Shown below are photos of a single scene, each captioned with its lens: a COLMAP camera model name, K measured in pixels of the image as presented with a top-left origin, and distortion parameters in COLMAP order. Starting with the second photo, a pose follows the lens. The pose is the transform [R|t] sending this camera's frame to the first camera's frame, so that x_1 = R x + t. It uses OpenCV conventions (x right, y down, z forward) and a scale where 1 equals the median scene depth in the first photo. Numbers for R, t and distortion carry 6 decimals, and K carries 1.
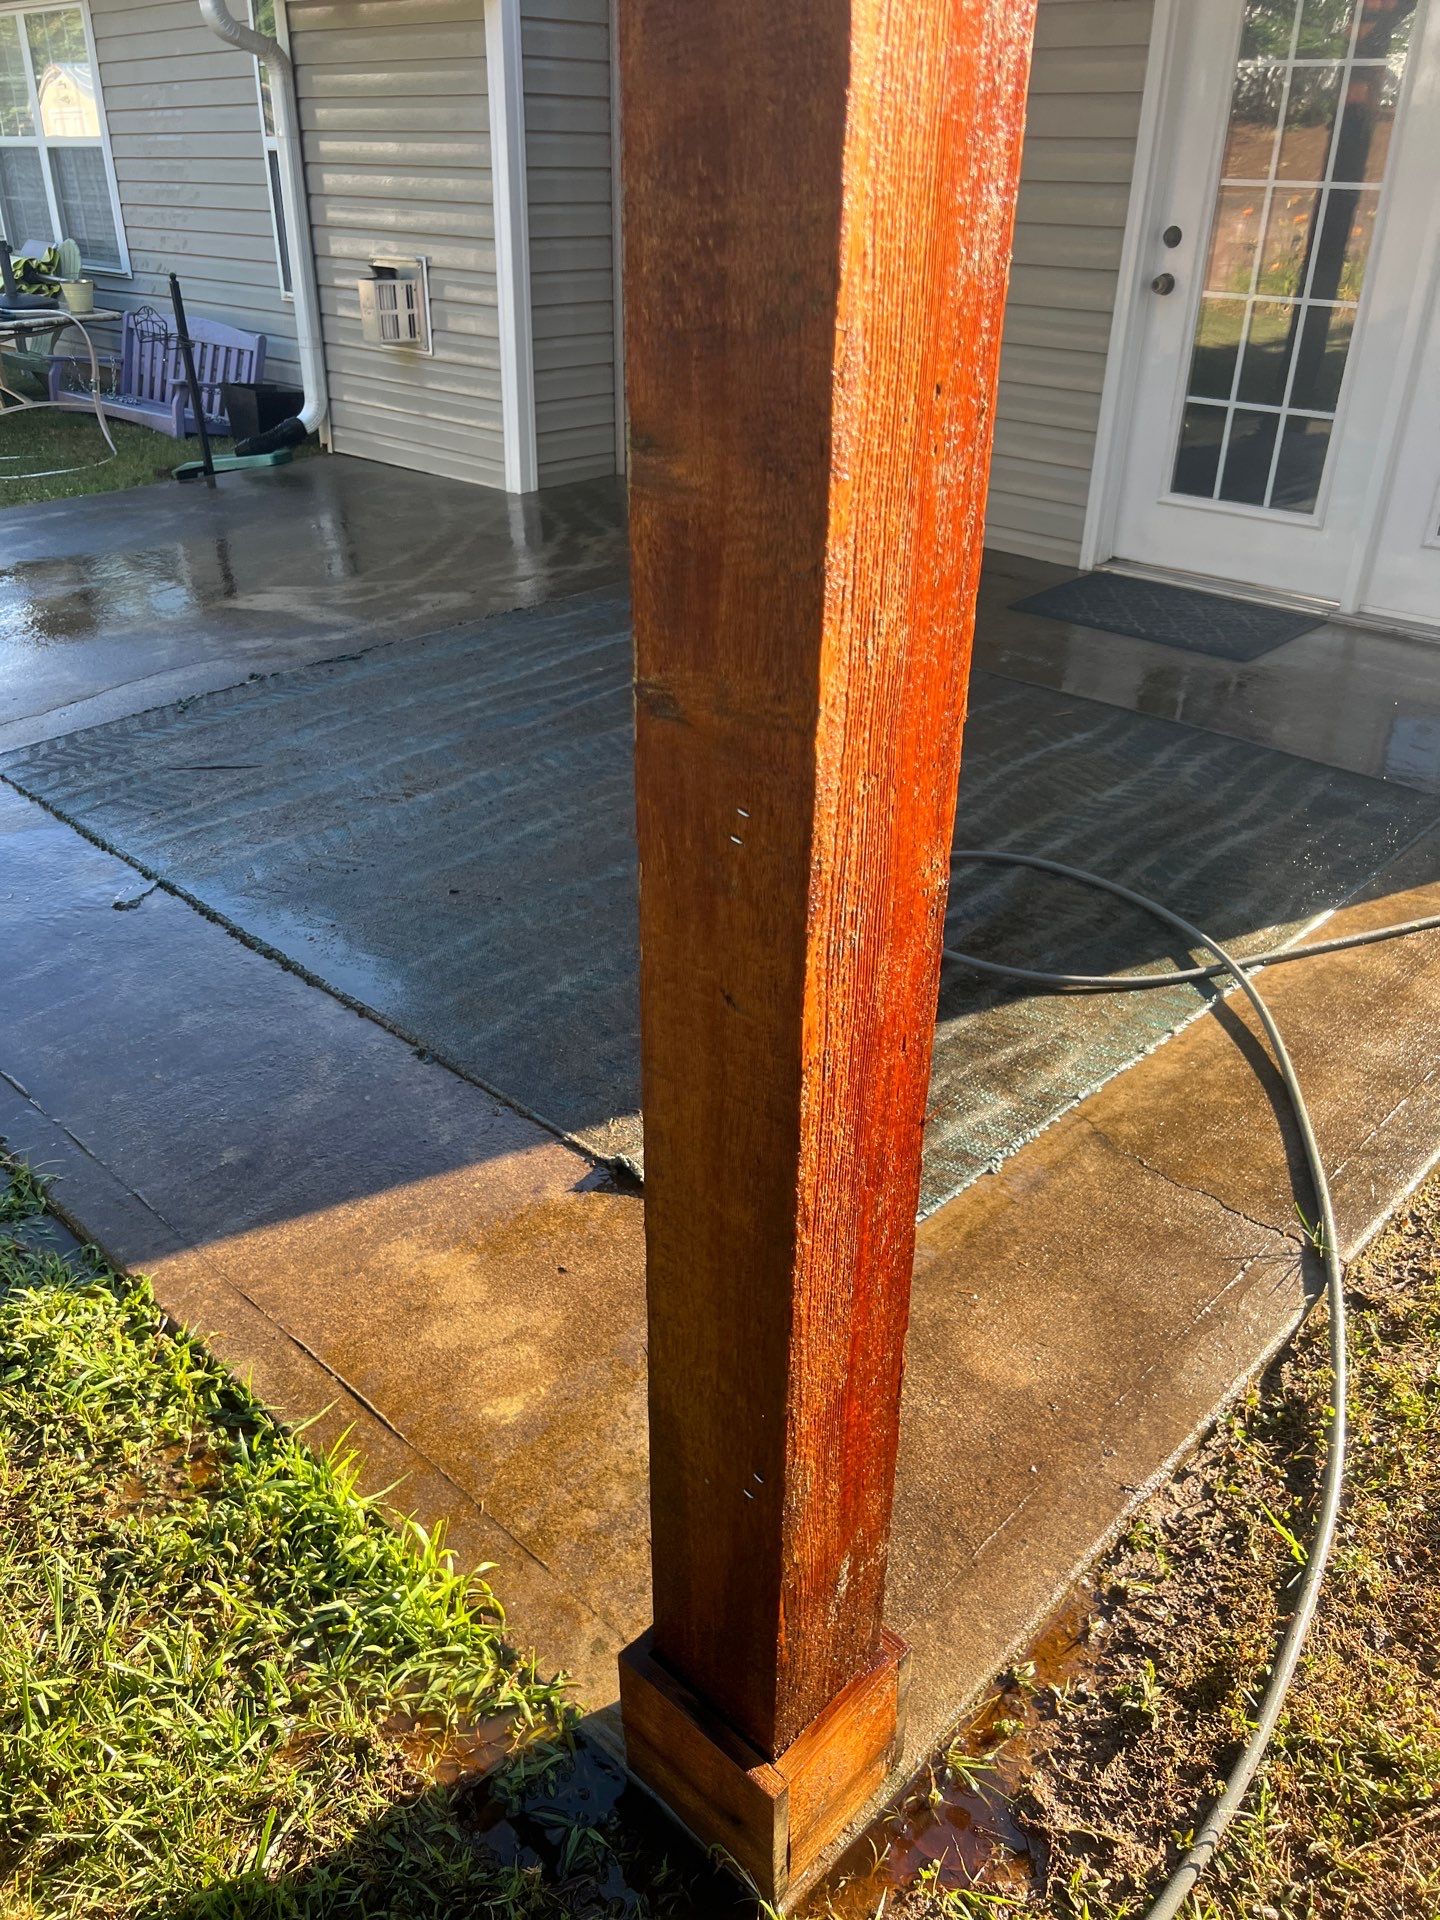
lens RADIAL K [[1481.1, 0, 720.0], [0, 1481.1, 960.0], [0, 0, 1]] dist [0.036345, -0.001611]
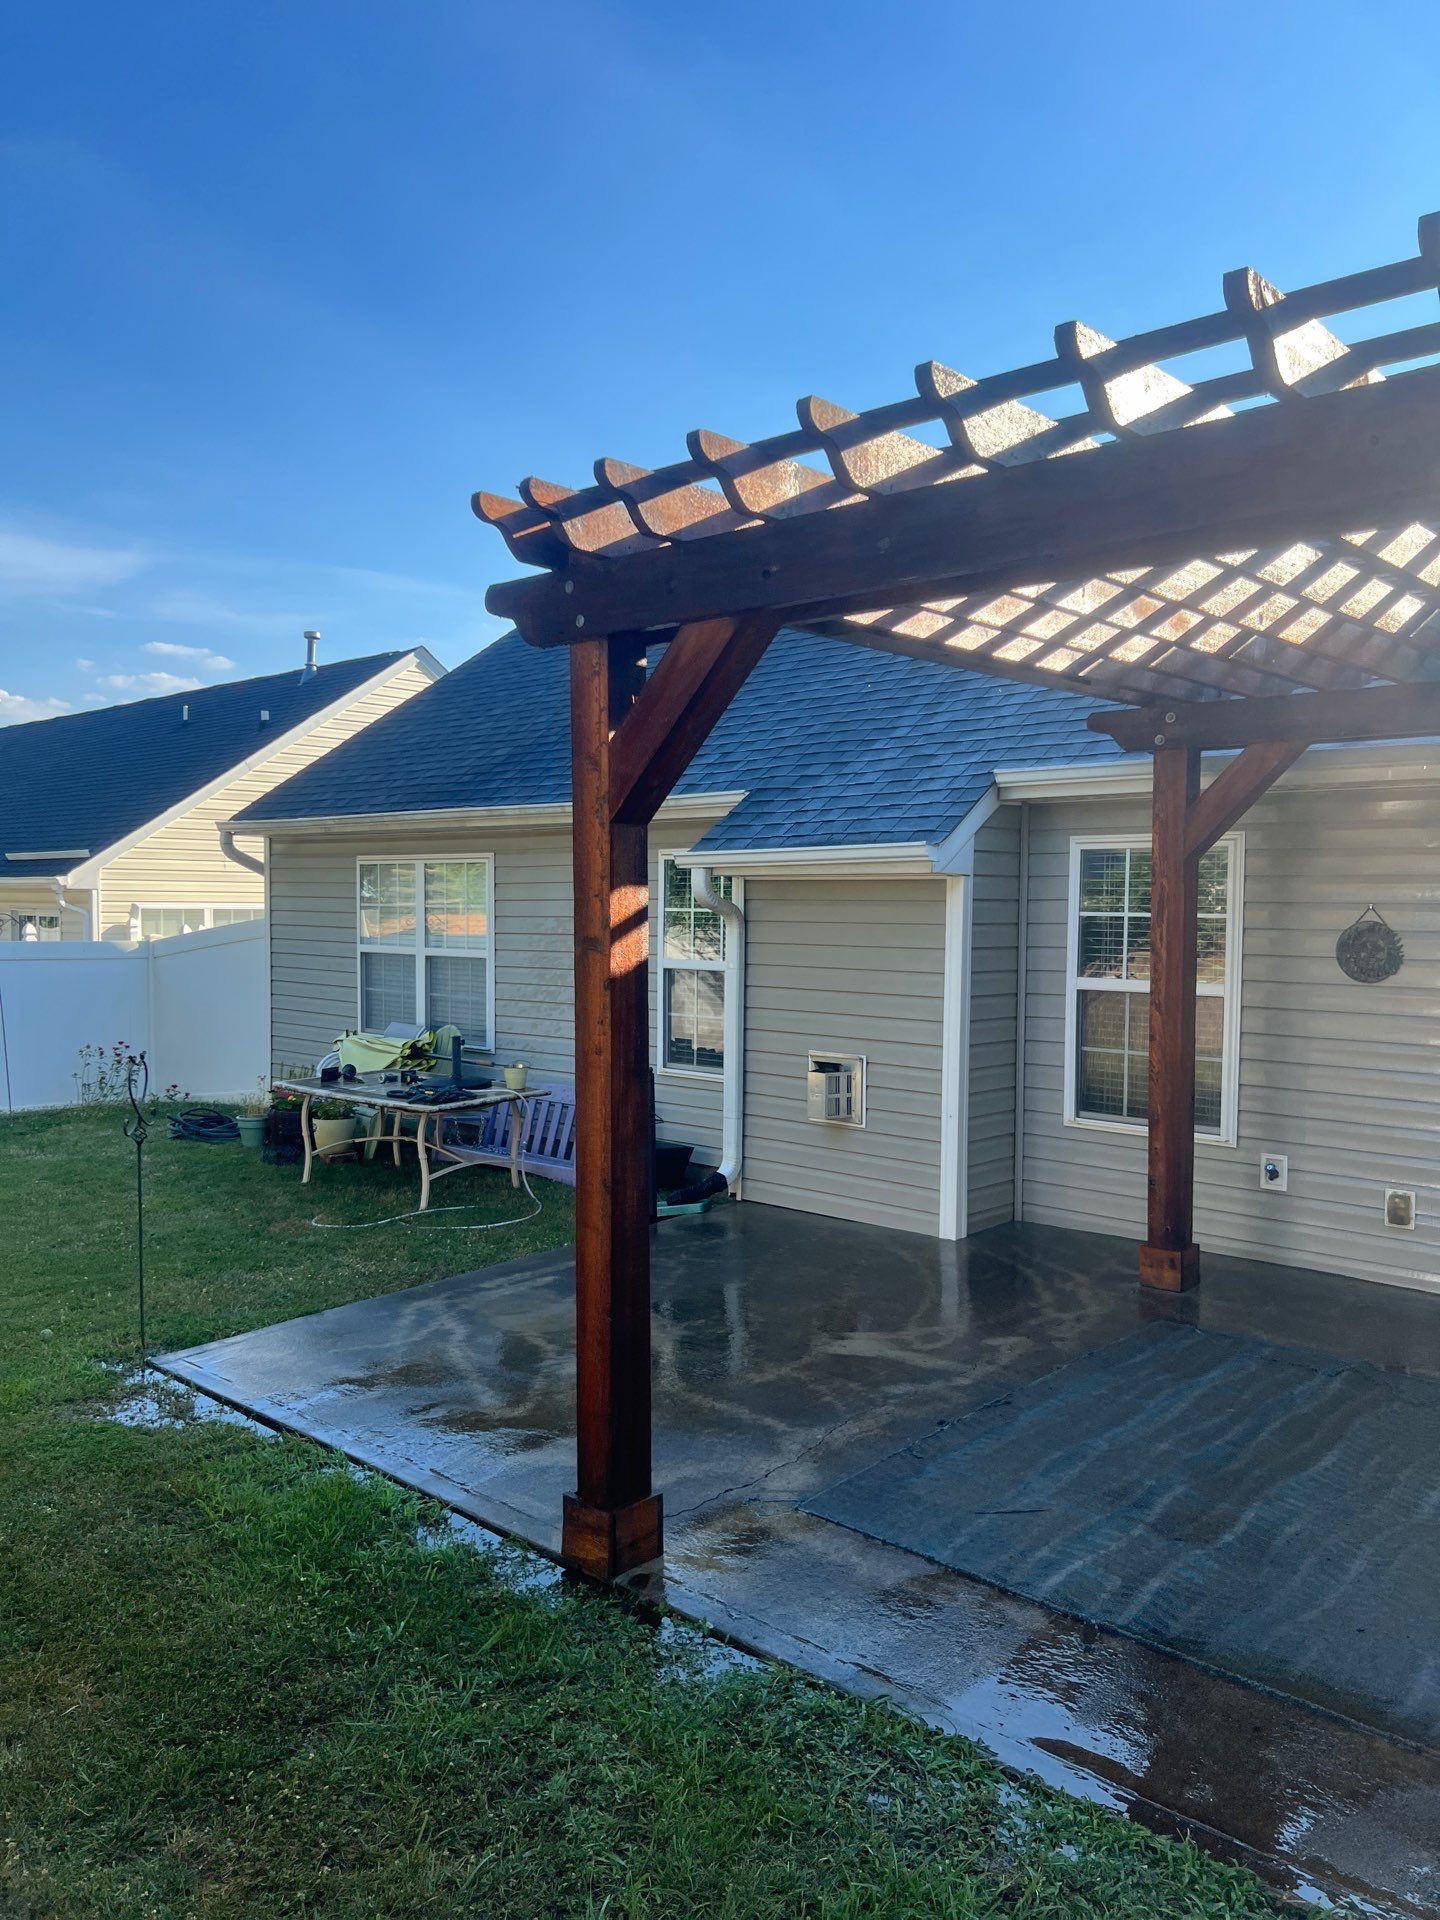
lens RADIAL K [[1461.5, 0, 720.0], [0, 1461.5, 960.0], [0, 0, 1]] dist [-0.001535, -0.002735]
pose [[0.999879, -0.003863, 0.015077, -0.333619], [0.010096, 0.898245, -0.439380, -0.009730], [-0.011845, 0.439479, 0.898175, -0.120716]]
